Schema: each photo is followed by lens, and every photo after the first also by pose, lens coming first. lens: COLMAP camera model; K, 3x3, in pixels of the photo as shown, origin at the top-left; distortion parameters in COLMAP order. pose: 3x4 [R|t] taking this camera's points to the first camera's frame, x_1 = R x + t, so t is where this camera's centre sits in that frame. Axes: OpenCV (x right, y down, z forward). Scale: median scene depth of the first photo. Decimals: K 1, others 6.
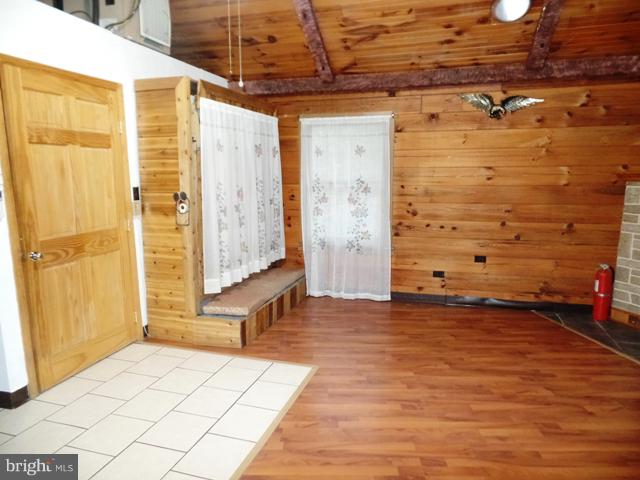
lens RADIAL K [[446.8, 0, 322.2], [0, 446.8, 240.8], [0, 0, 1]] dist [-0.000252, 0.004651]
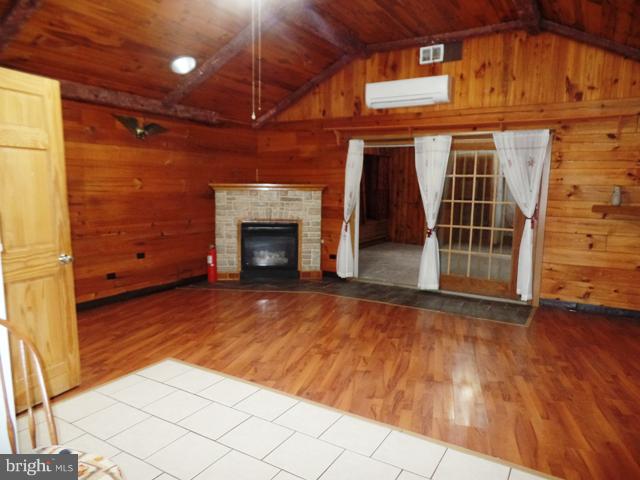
lens RADIAL K [[446.8, 0, 326.2], [0, 446.8, 243.5], [0, 0, 1]] dist [-0.000252, 0.004651]
pose [[0.228713, -0.117296, 0.966402, -0.708971], [0.136287, 0.986796, 0.087517, -0.029487], [-0.963907, 0.111691, 0.241679, 0.246472]]
